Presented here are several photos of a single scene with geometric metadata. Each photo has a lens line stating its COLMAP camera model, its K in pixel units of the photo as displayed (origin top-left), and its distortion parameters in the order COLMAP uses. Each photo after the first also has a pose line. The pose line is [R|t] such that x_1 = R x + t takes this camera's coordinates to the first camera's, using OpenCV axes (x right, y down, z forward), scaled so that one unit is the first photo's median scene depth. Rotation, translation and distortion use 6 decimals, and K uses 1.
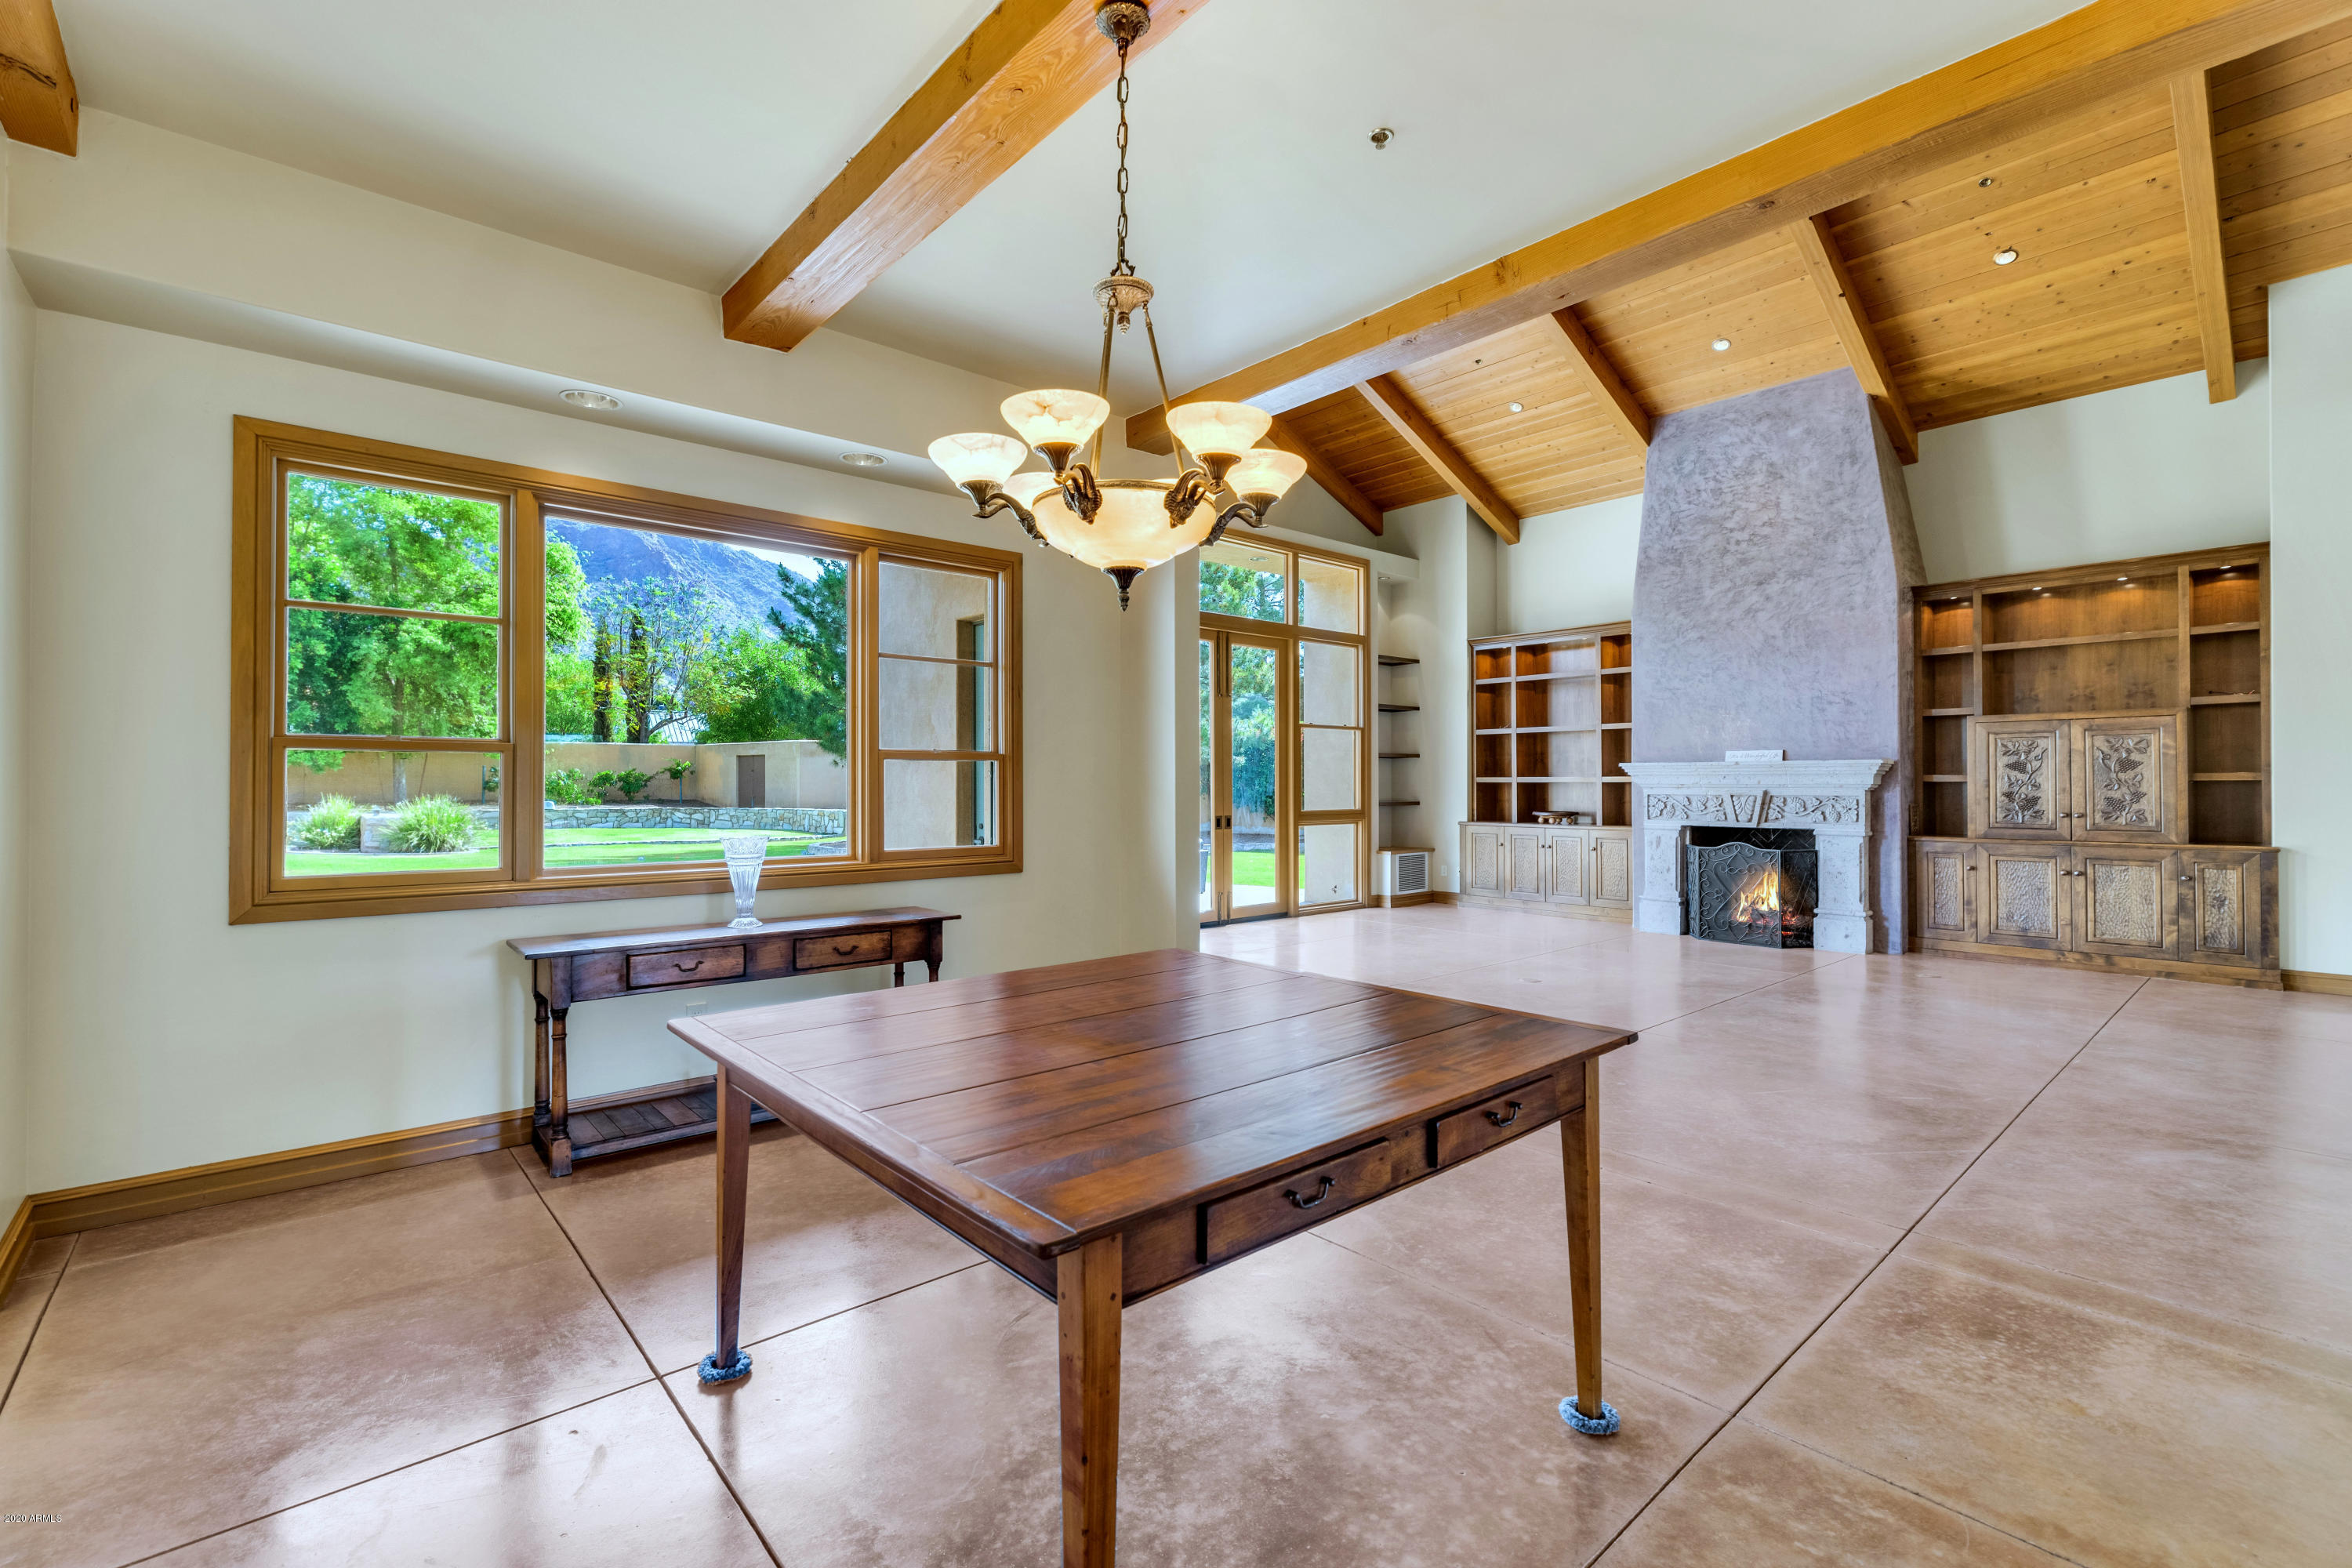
lens RADIAL K [[1033.6, 0, 1182.9], [0, 1033.6, 773.3], [0, 0, 1]] dist [-0.000874, -0.000894]
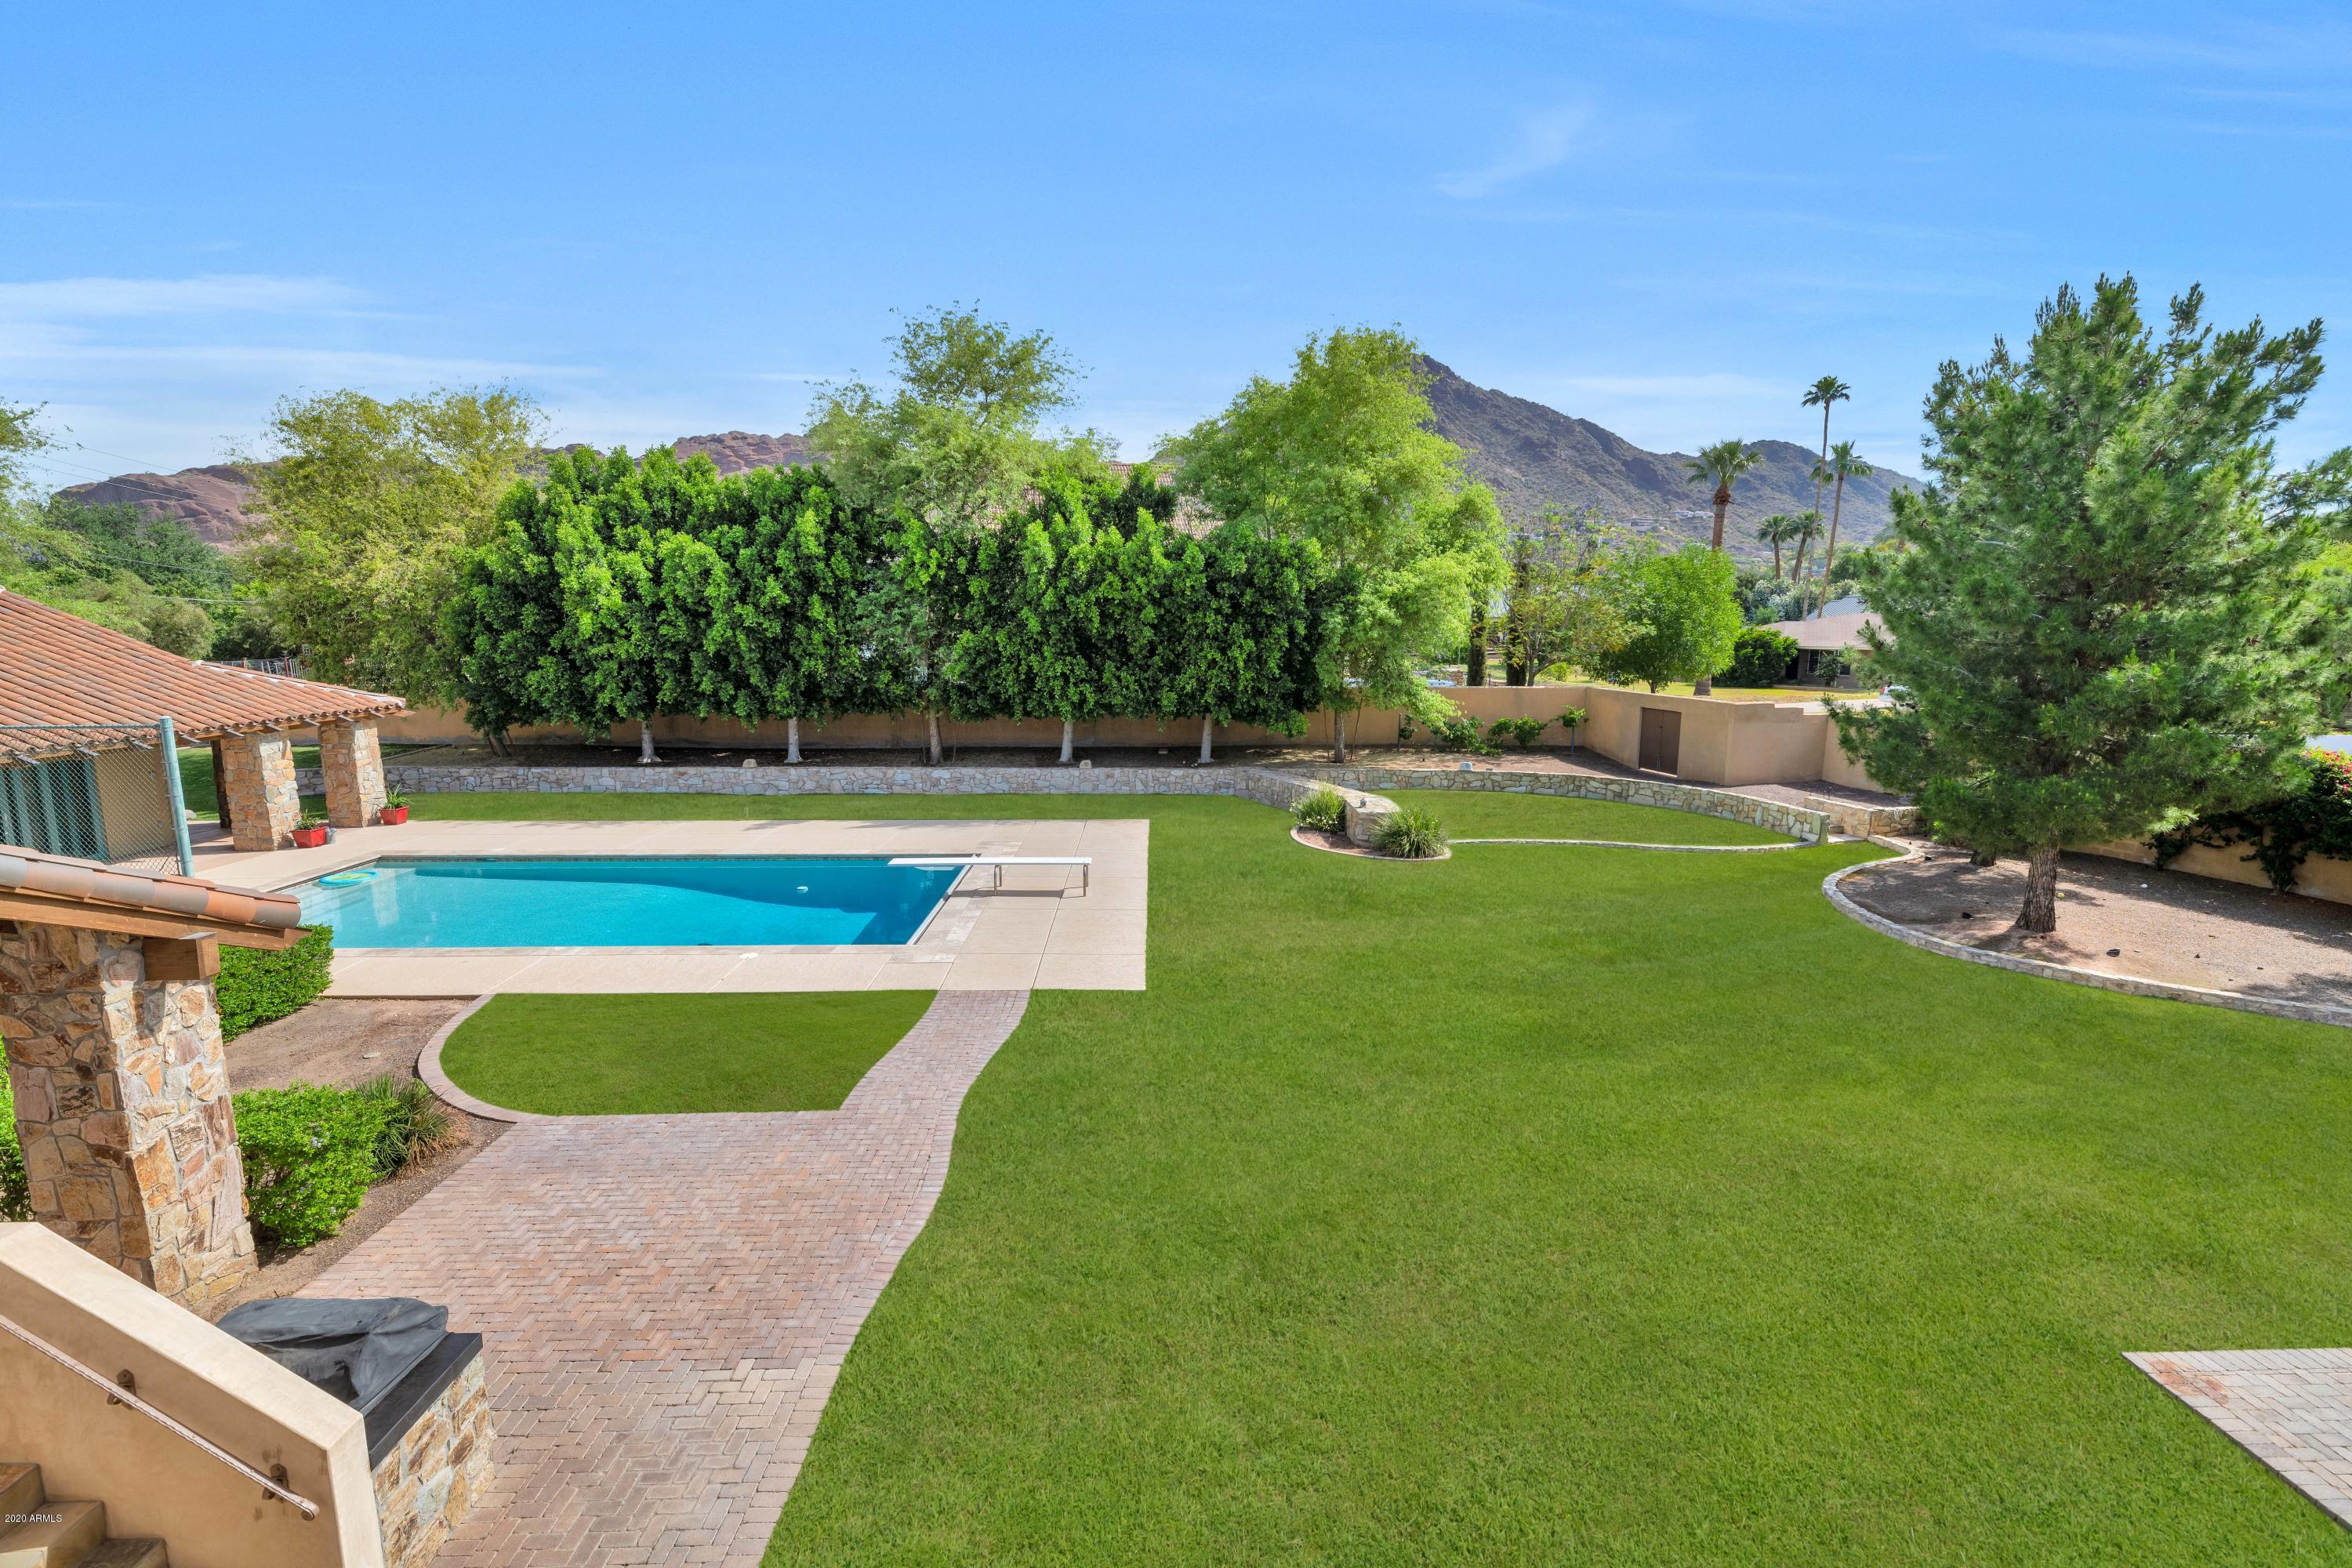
lens RADIAL K [[1002.7, 0, 1192.3], [0, 1002.7, 789.8], [0, 0, 1]] dist [0.002224, -0.000164]
pose [[0.778693, 0.109777, -0.617727, -0.774326], [-0.001621, 0.984923, 0.172988, -0.401486], [0.627403, -0.133703, 0.767130, 0.313314]]
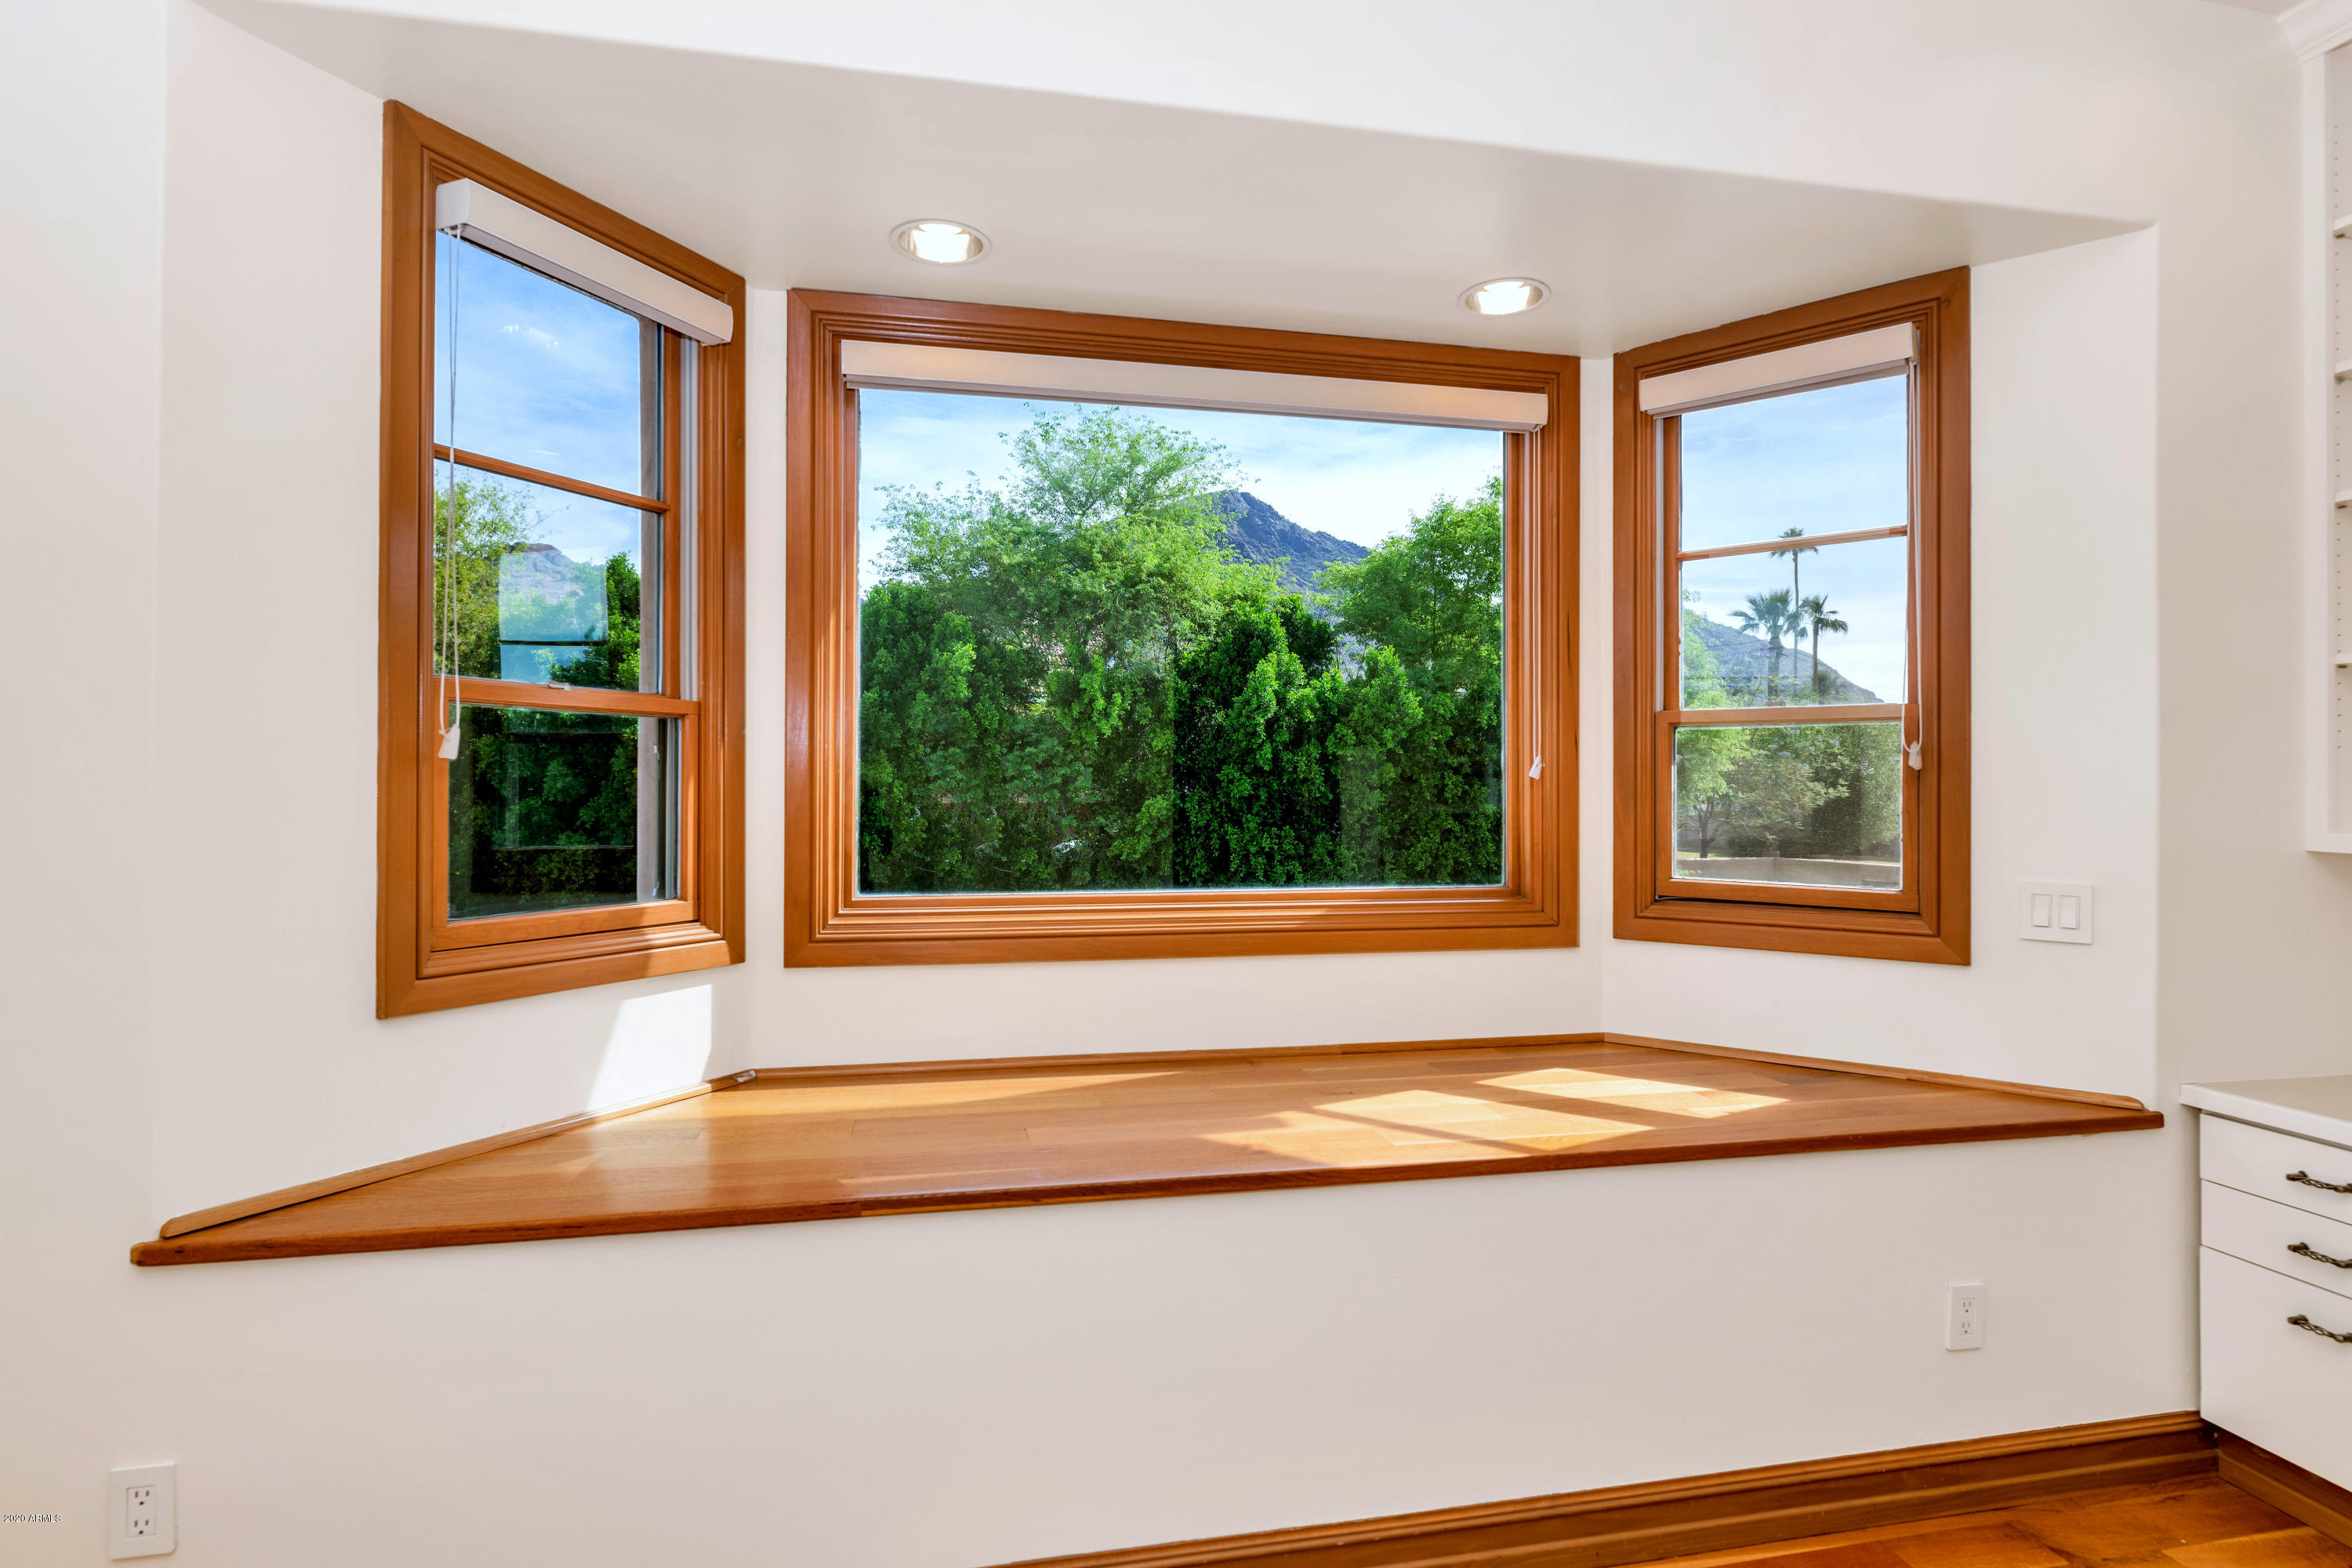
lens RADIAL K [[1227.0, 0, 1176.6], [0, 1227.0, 786.7], [0, 0, 1]] dist [0.002422, 0.000036]
pose [[0.873906, 0.001686, -0.486092, -1.794740], [0.000796, 0.999988, 0.004899, -0.384151], [0.486094, -0.004668, 0.873894, -0.234730]]
